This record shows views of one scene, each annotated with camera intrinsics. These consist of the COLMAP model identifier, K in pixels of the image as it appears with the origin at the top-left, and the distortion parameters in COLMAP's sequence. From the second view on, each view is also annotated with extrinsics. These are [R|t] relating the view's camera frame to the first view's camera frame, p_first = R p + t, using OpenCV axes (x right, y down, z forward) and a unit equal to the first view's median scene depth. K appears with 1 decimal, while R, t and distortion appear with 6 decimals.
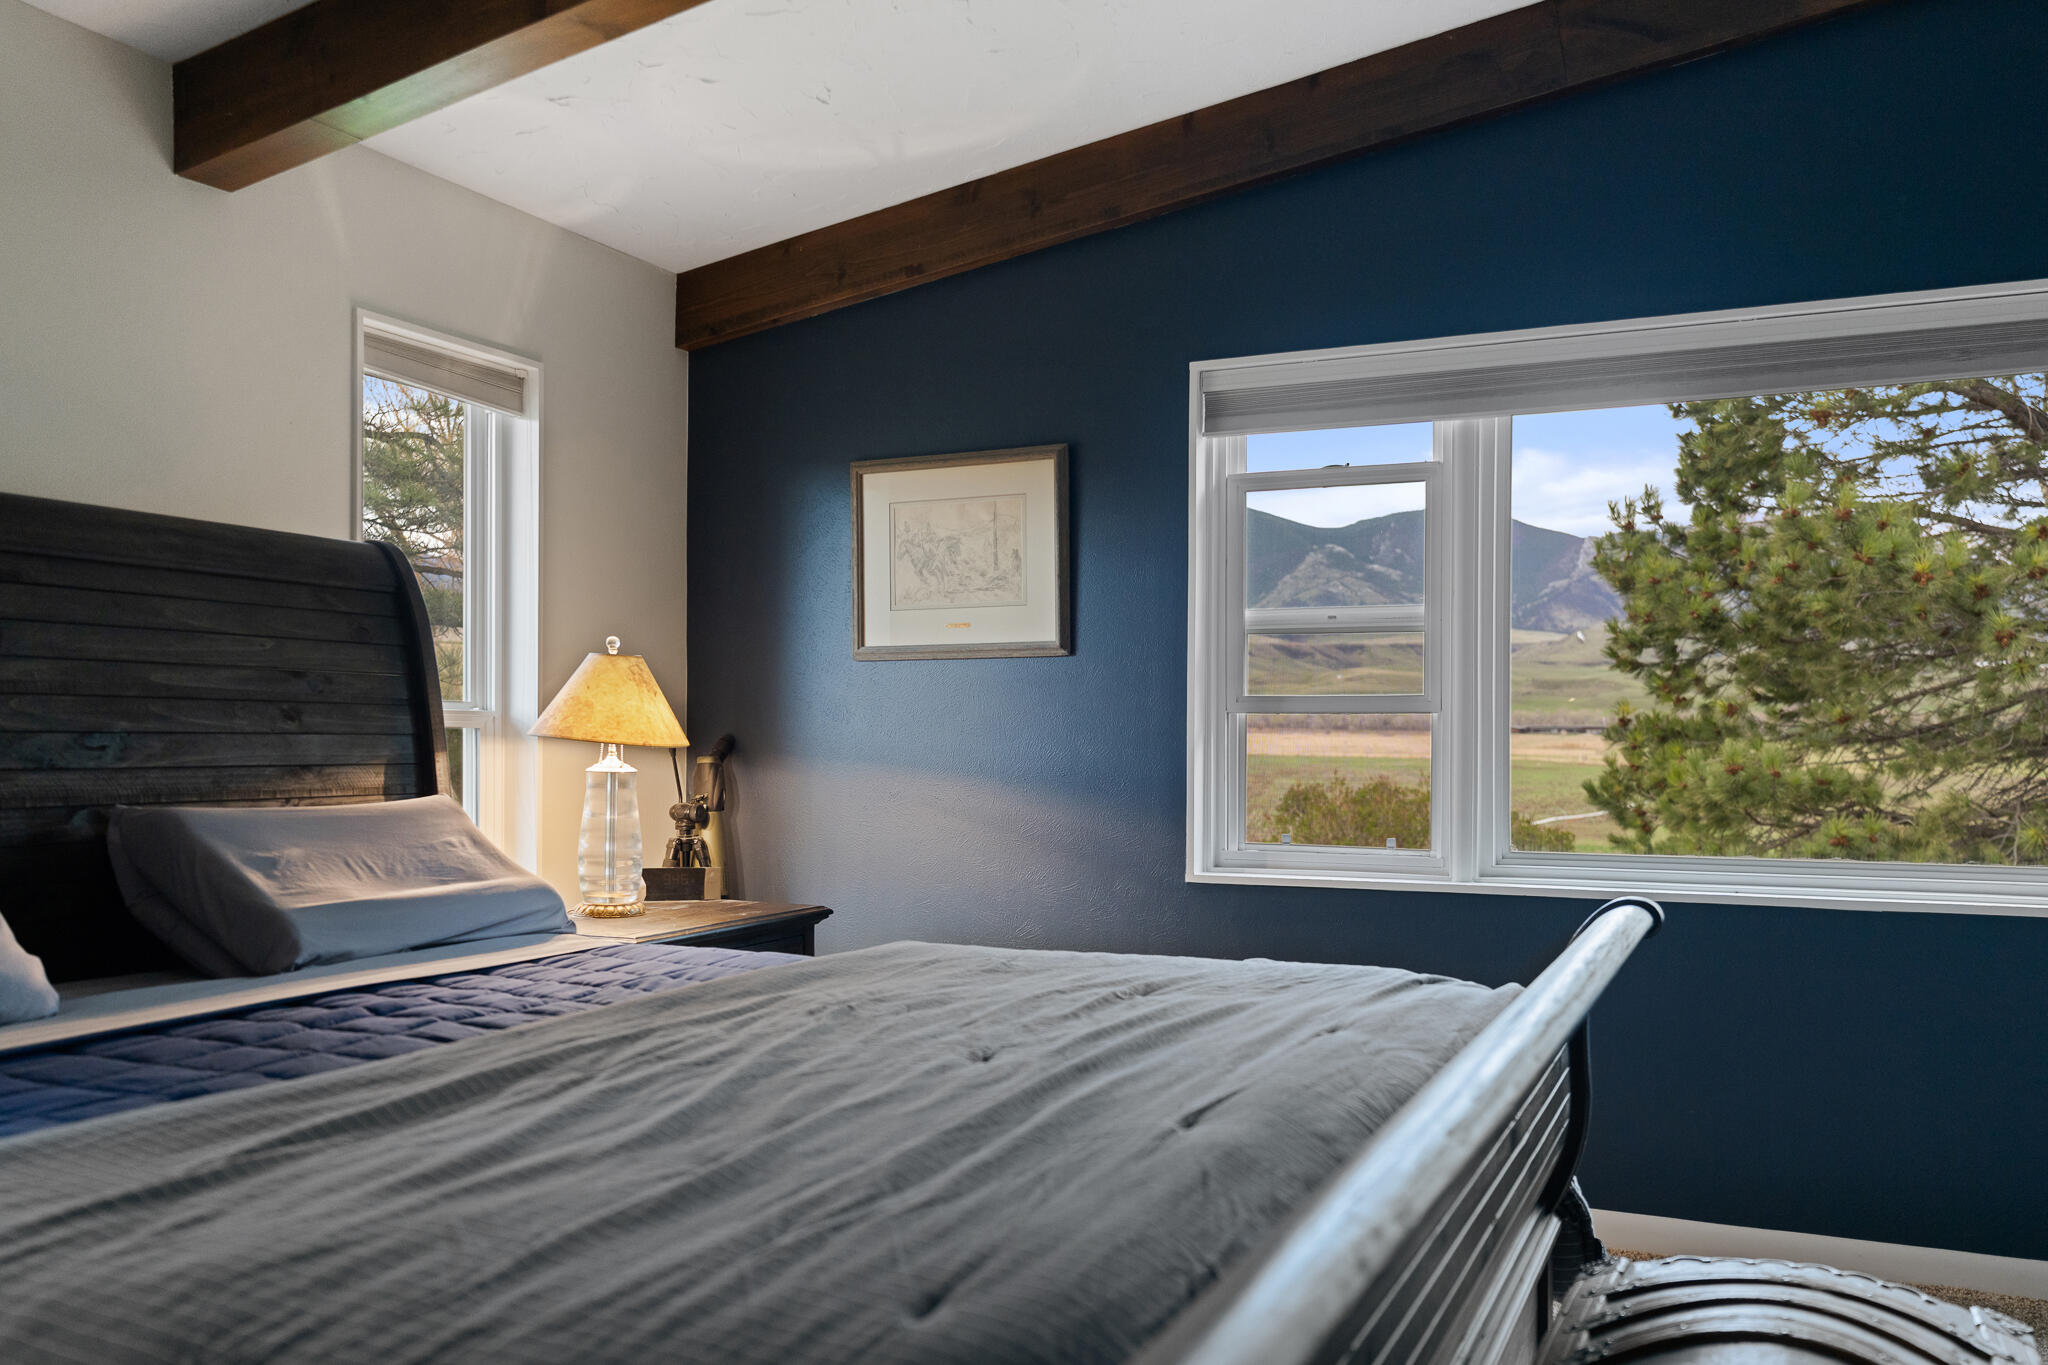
lens RADIAL K [[1654.5, 0, 1021.7], [0, 1654.5, 699.6], [0, 0, 1]] dist [0.009679, -0.001586]
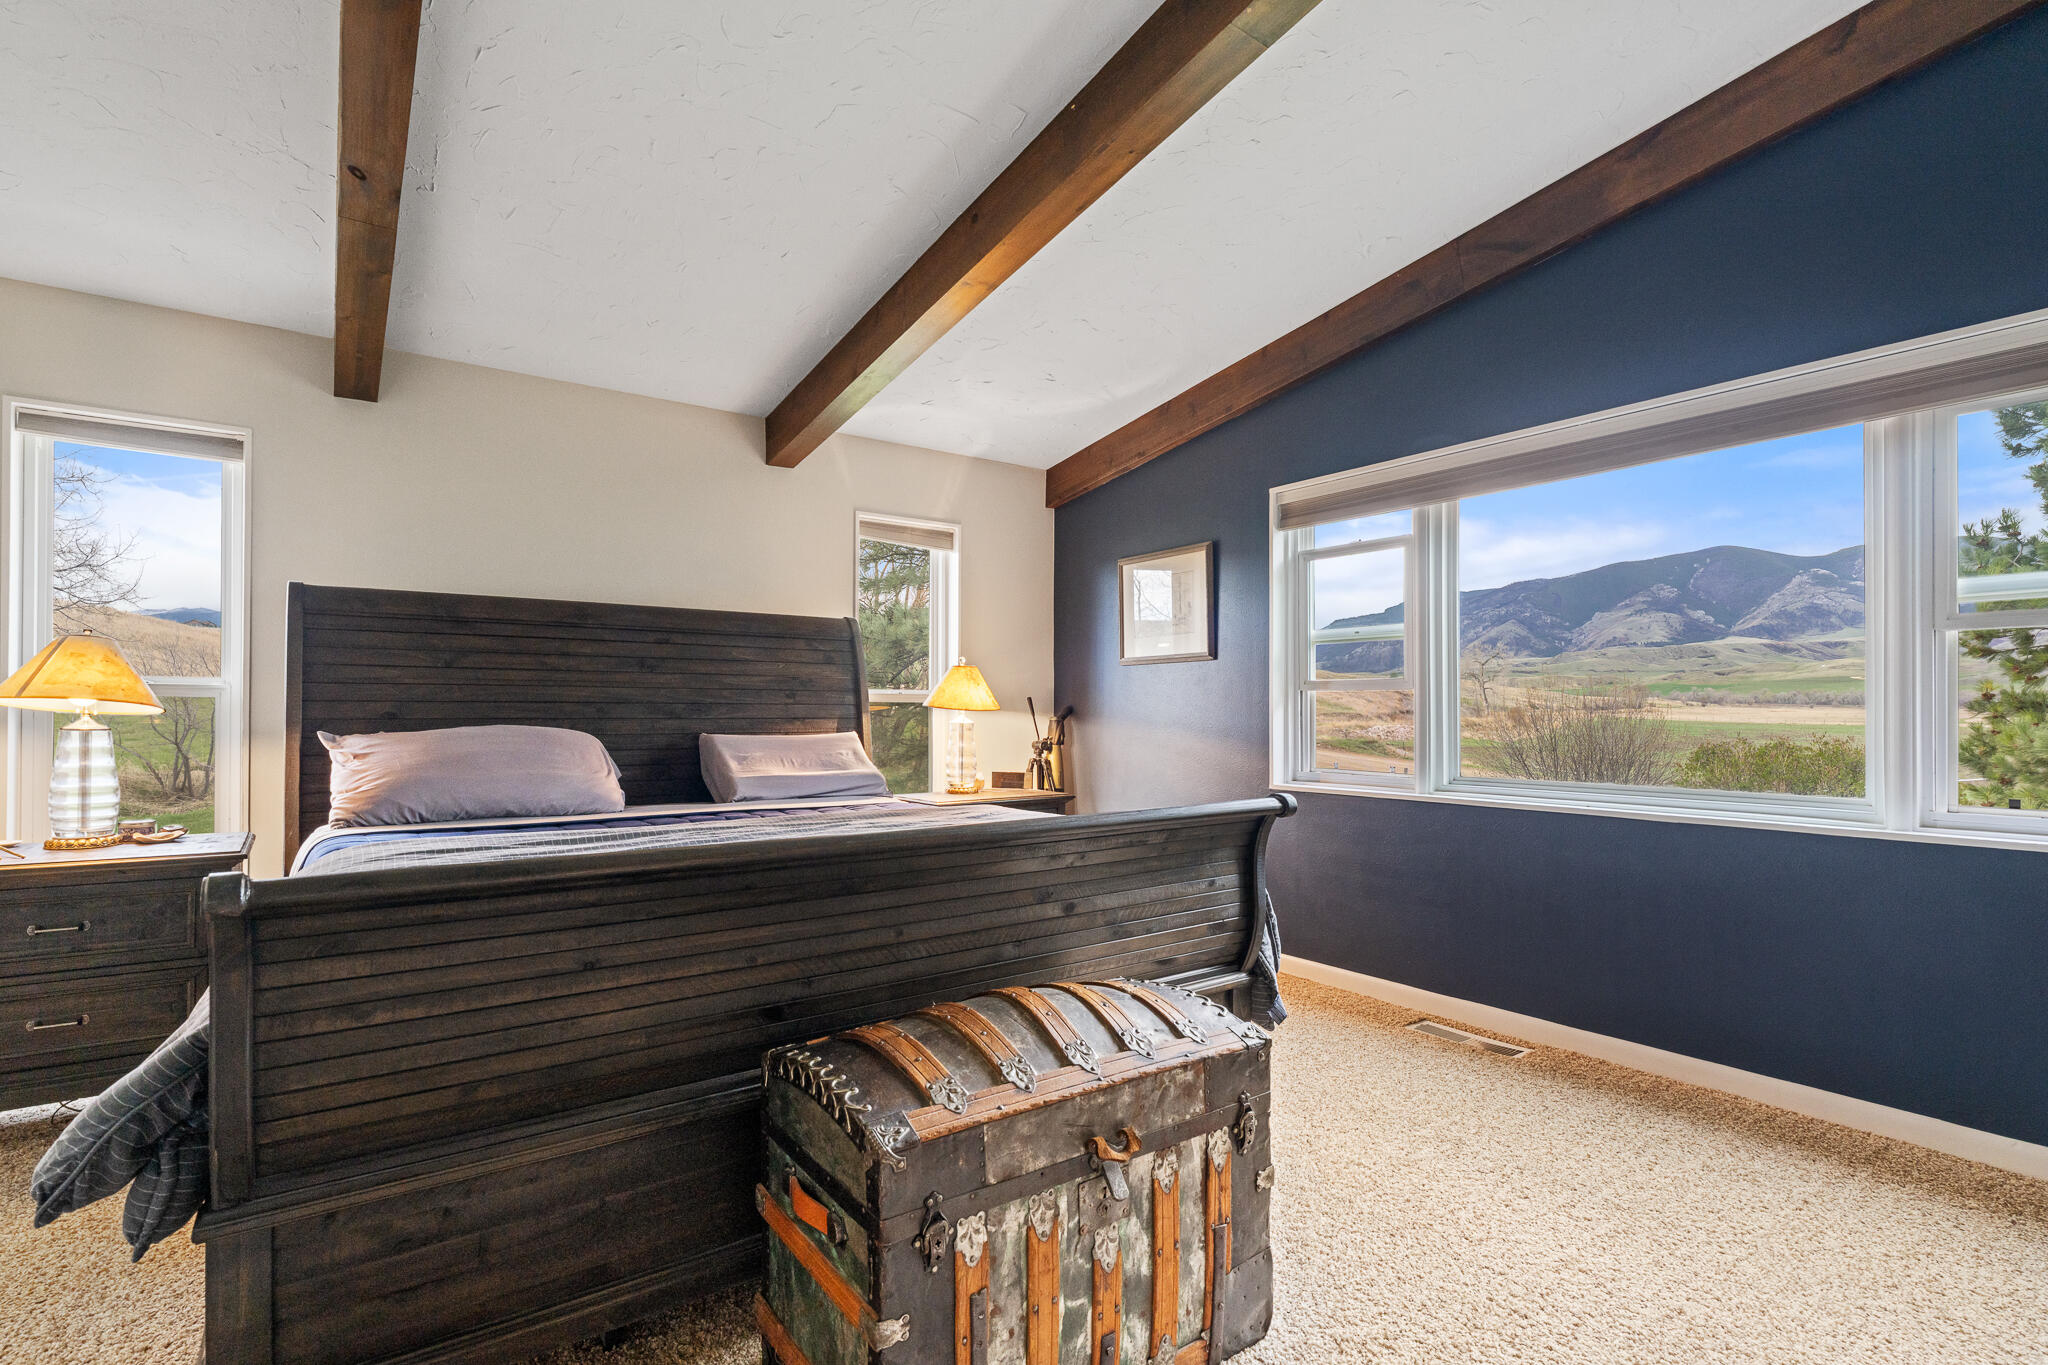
lens RADIAL K [[954.9, 0, 1026.8], [0, 954.9, 684.6], [0, 0, 1]] dist [0.000806, 0.000351]
pose [[0.874939, -0.014325, -0.484021, 0.350821], [0.012024, 0.999897, -0.007858, 0.005838], [0.484083, 0.001056, 0.875021, 0.001486]]
